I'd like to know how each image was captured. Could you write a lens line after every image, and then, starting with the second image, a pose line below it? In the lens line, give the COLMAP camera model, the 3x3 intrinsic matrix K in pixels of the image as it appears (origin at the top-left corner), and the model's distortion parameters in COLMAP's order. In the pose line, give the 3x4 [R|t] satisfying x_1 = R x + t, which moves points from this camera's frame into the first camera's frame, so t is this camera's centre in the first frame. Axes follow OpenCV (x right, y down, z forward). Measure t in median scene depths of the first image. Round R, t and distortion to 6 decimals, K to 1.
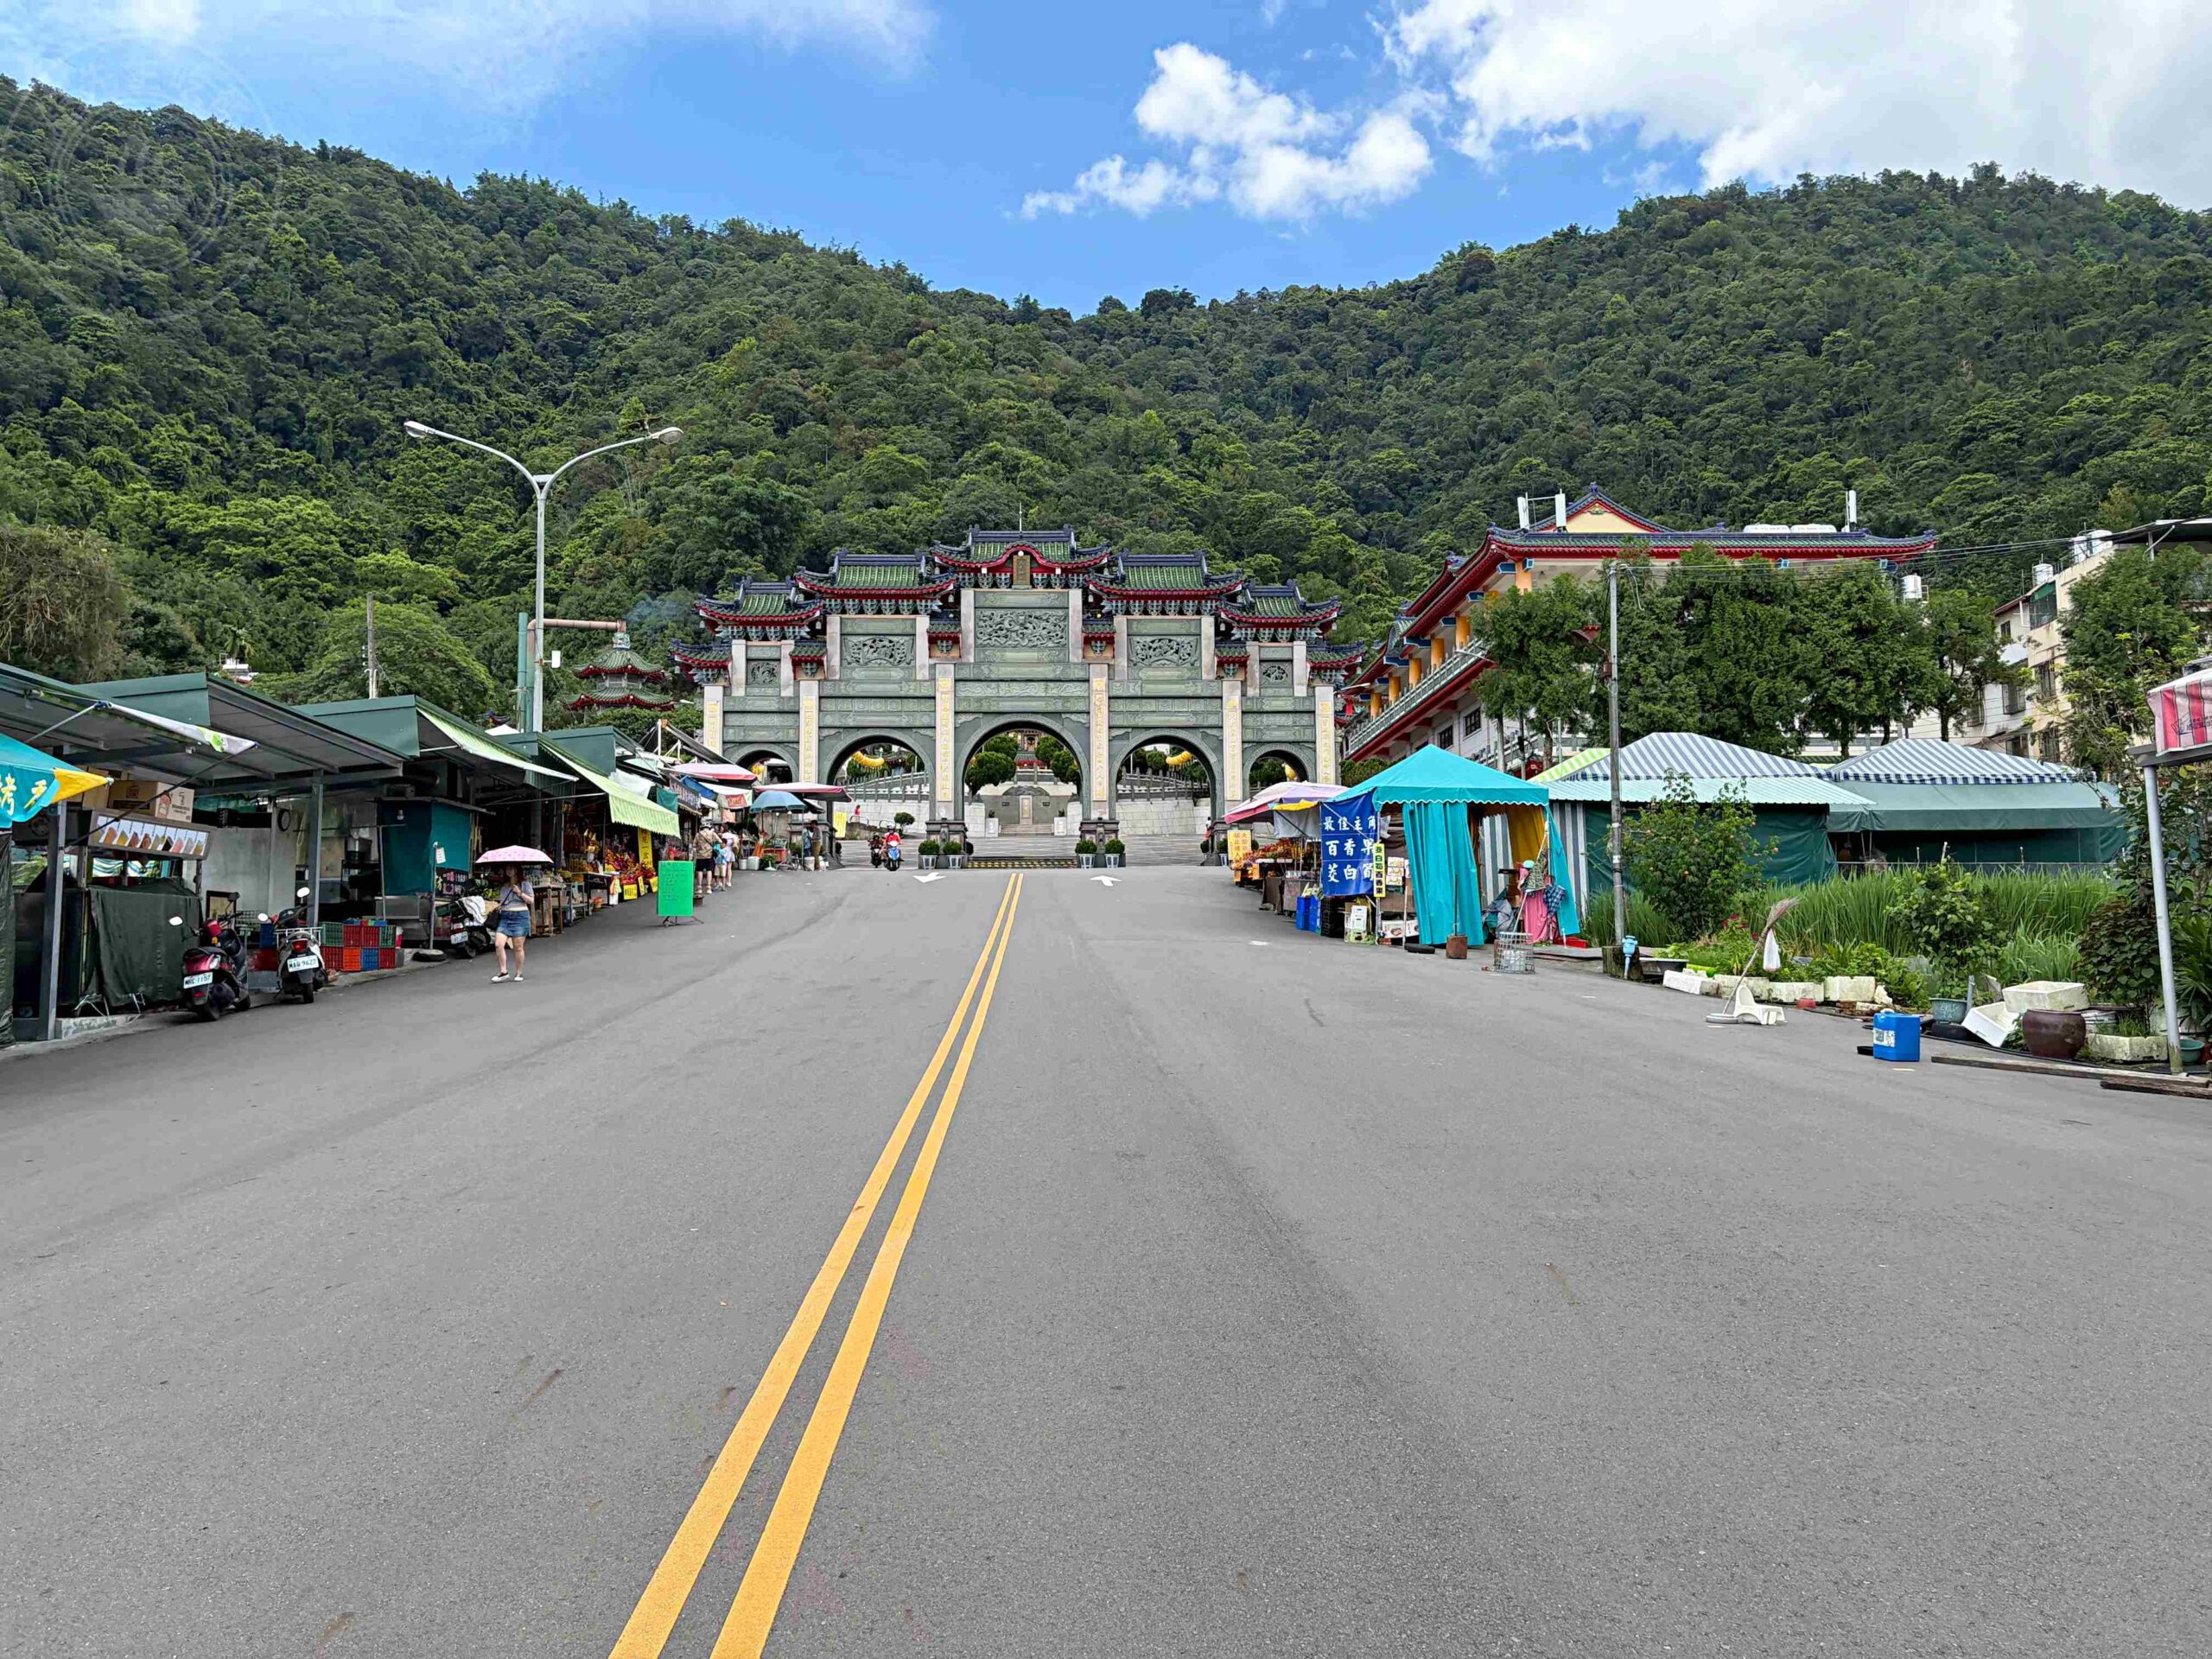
lens RADIAL K [[1670.2, 0, 1085.9], [0, 1670.2, 831.7], [0, 0, 1]] dist [0.046897, -0.043130]
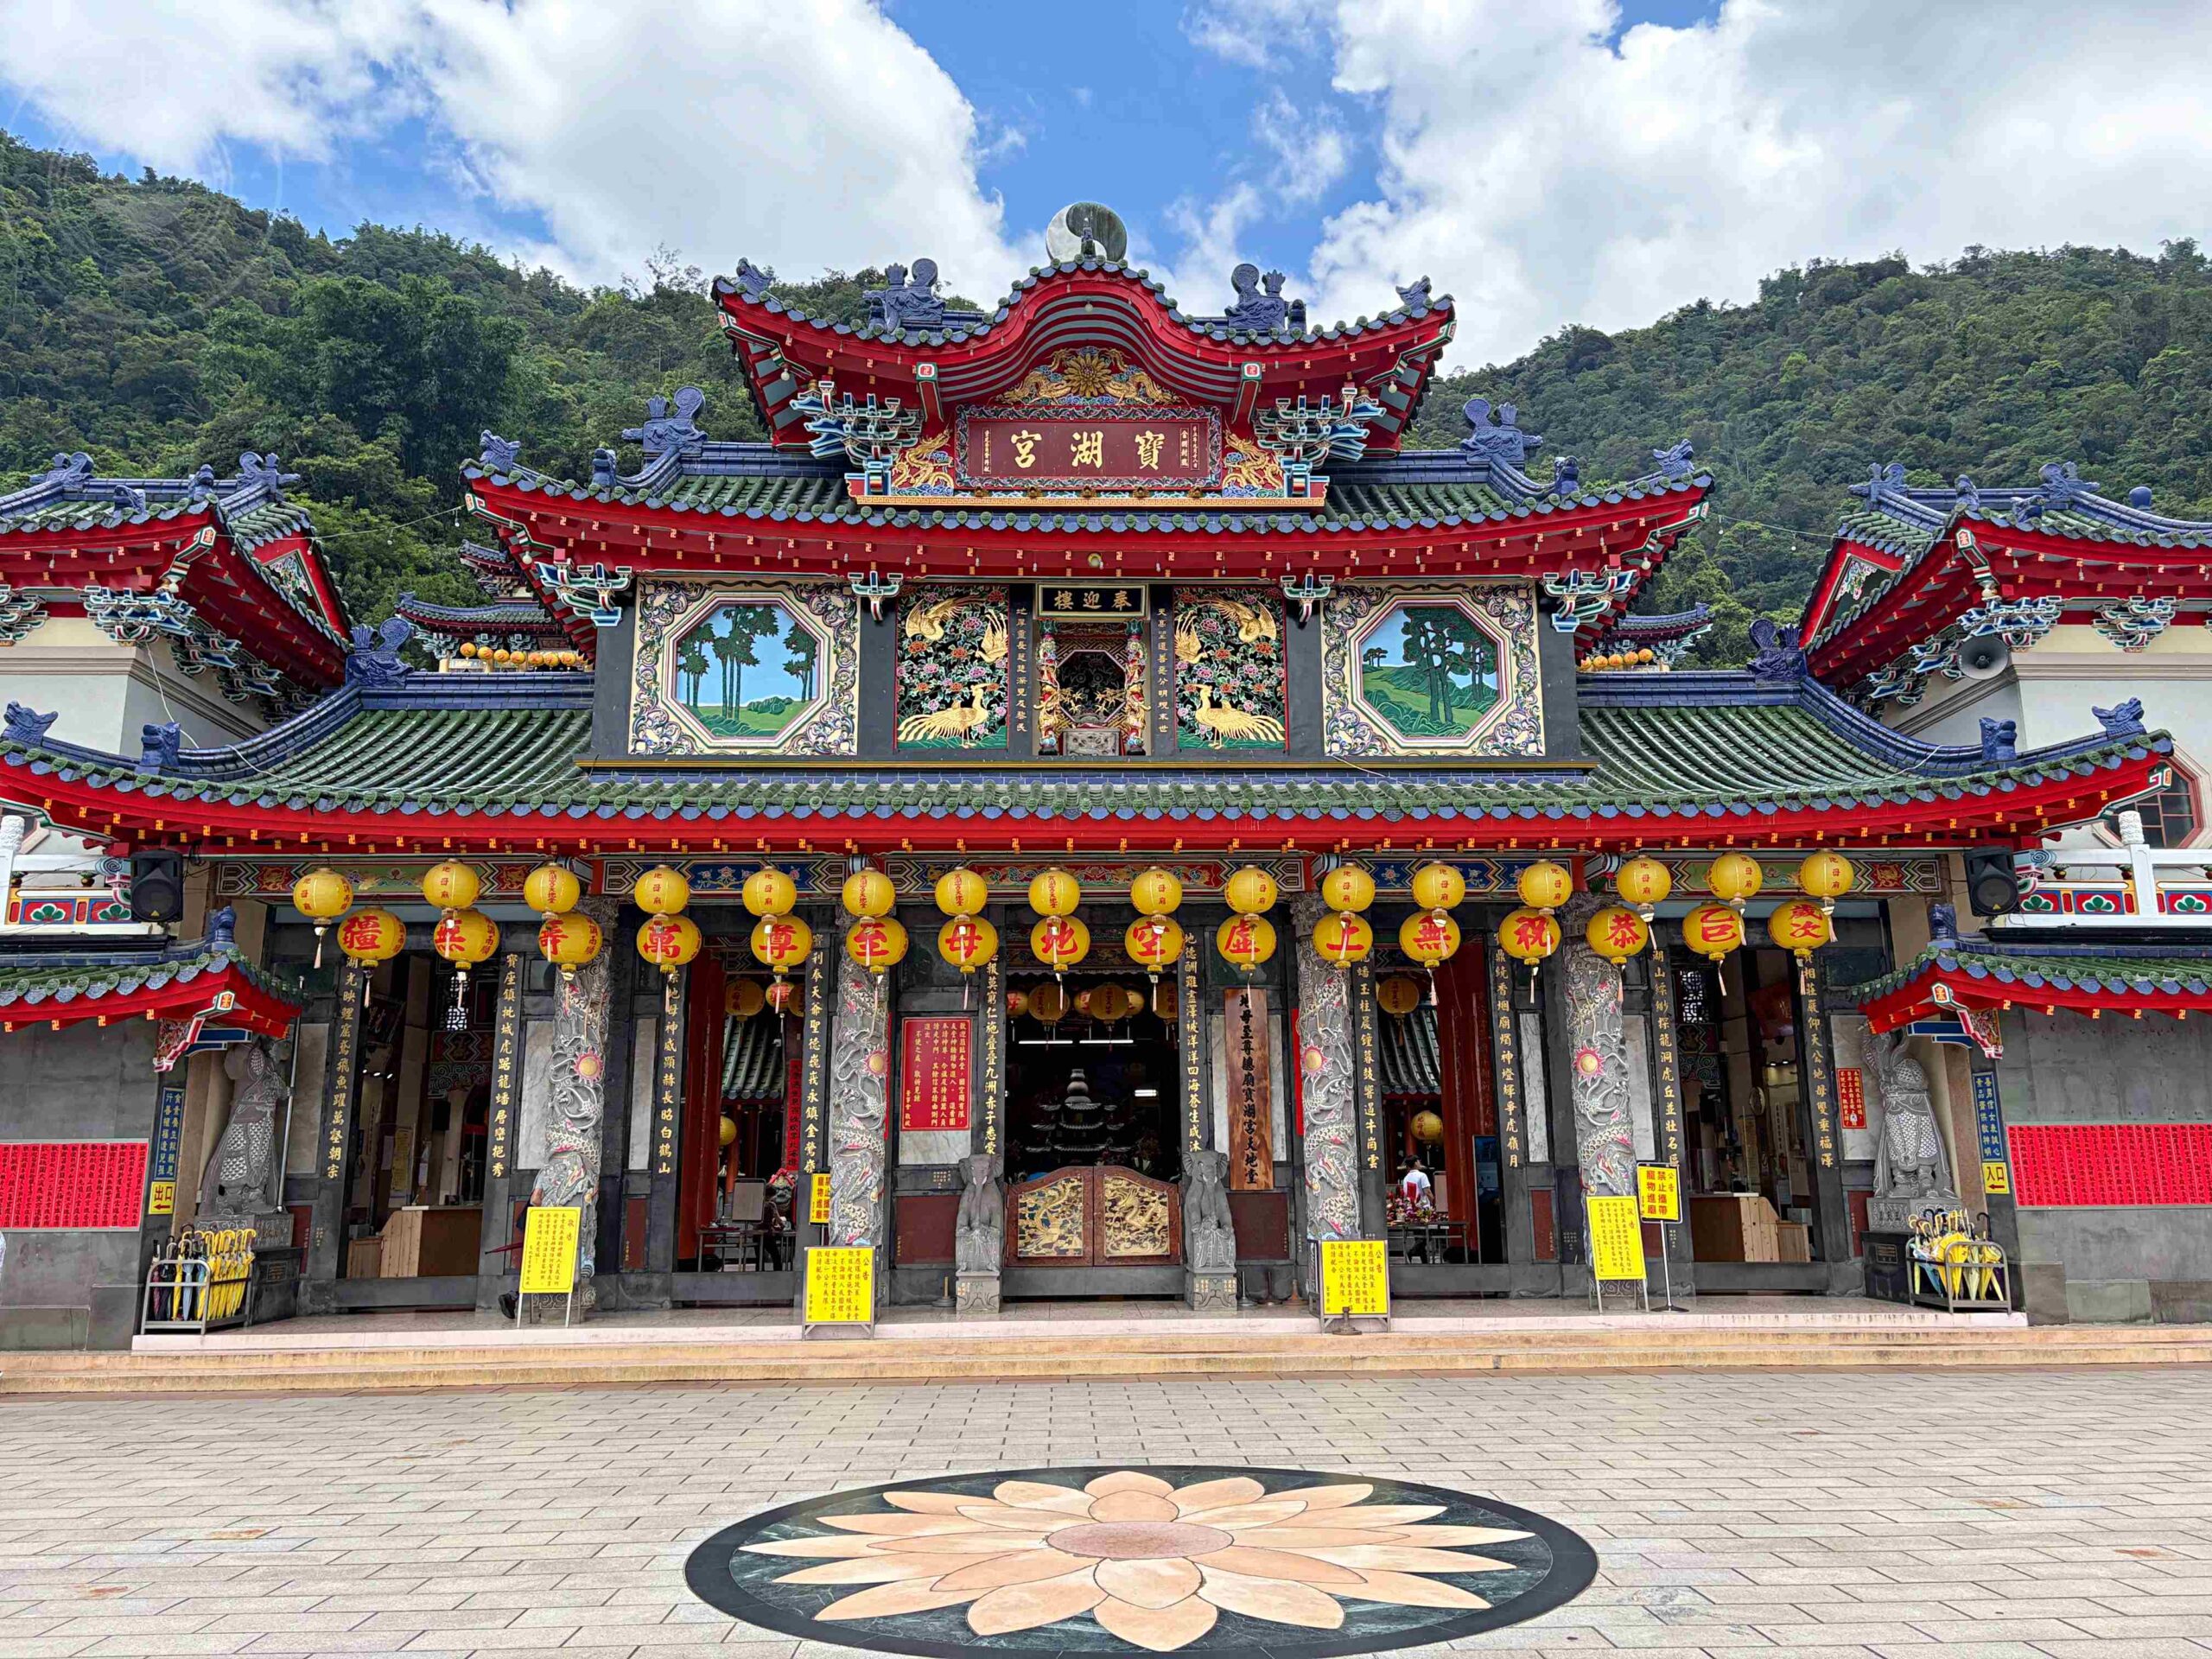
lens RADIAL K [[1662.3, 0, 1106.0], [0, 1662.3, 829.5], [0, 0, 1]] dist [0.040031, -0.039008]
pose [[0.999978, -0.000869, 0.006550, -0.009874], [0.001634, 0.993054, -0.117644, -0.008849], [-0.006402, 0.117652, 0.993034, 0.268146]]
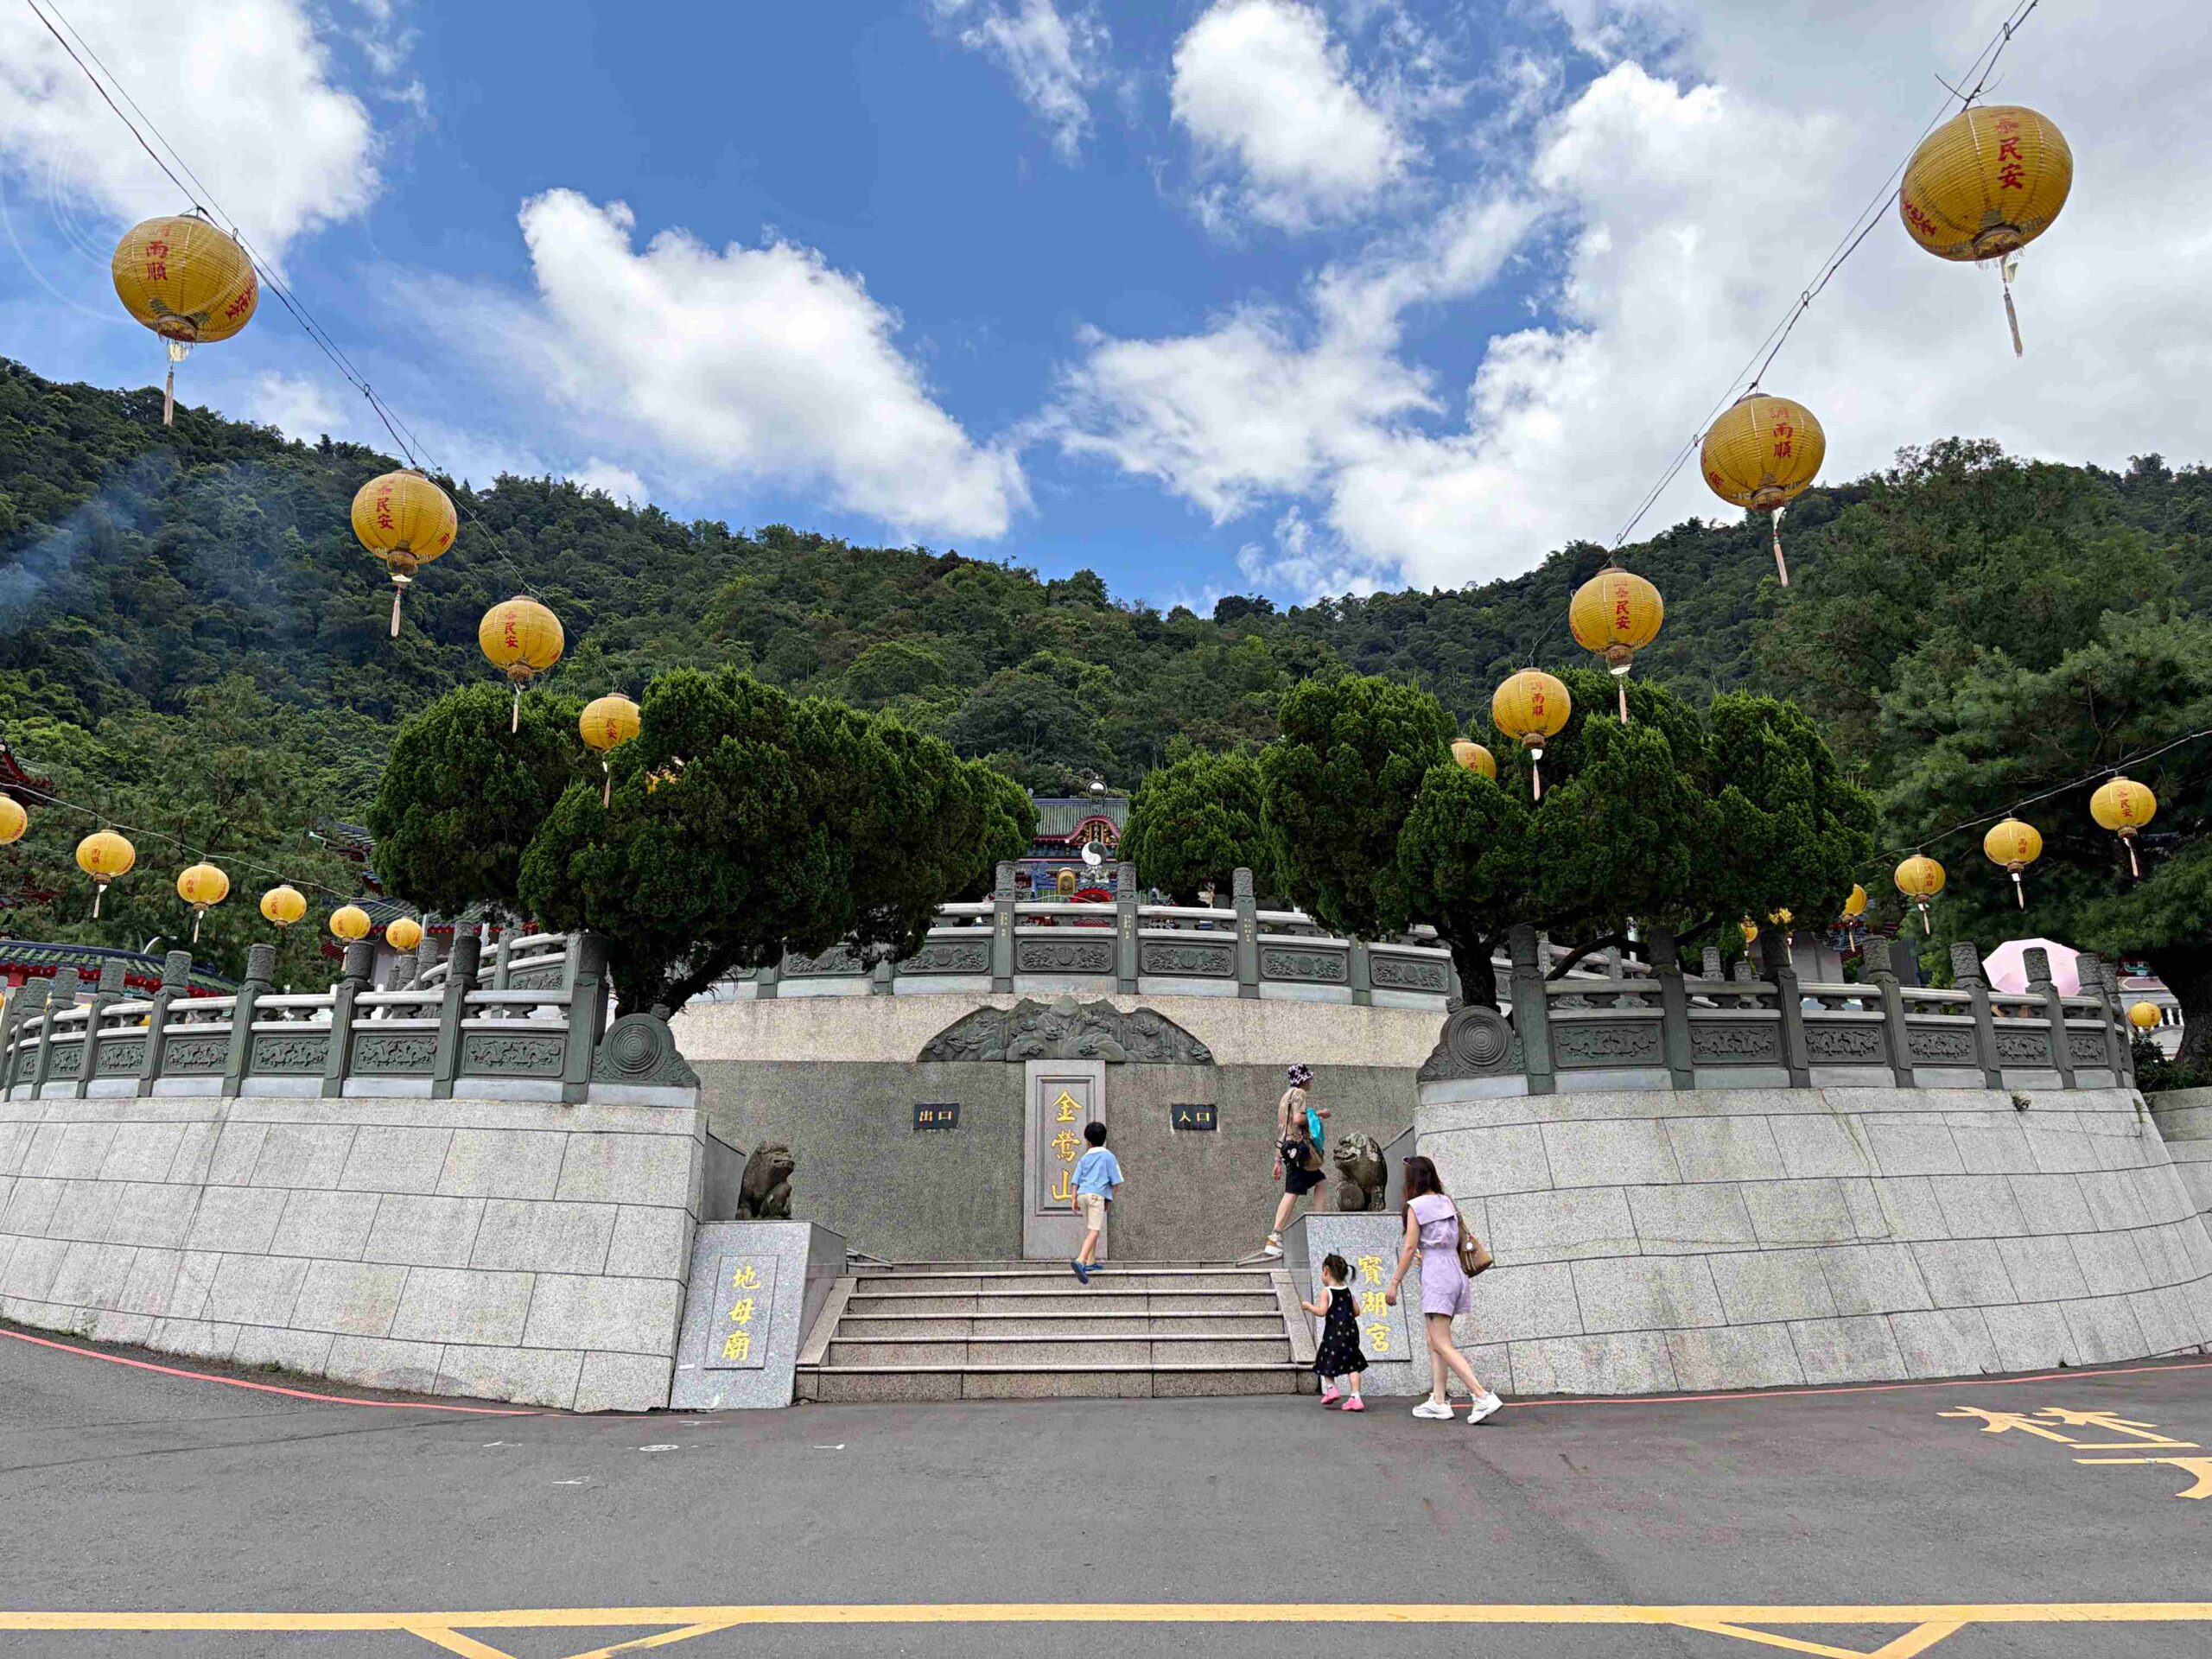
lens RADIAL K [[1670.2, 0, 1085.9], [0, 1670.2, 831.7], [0, 0, 1]] dist [0.046897, -0.043130]
pose [[0.999323, -0.005129, -0.036433, -0.005897], [-0.002834, 0.976564, -0.215210, -0.001877], [0.036683, 0.215168, 0.975888, 0.176263]]
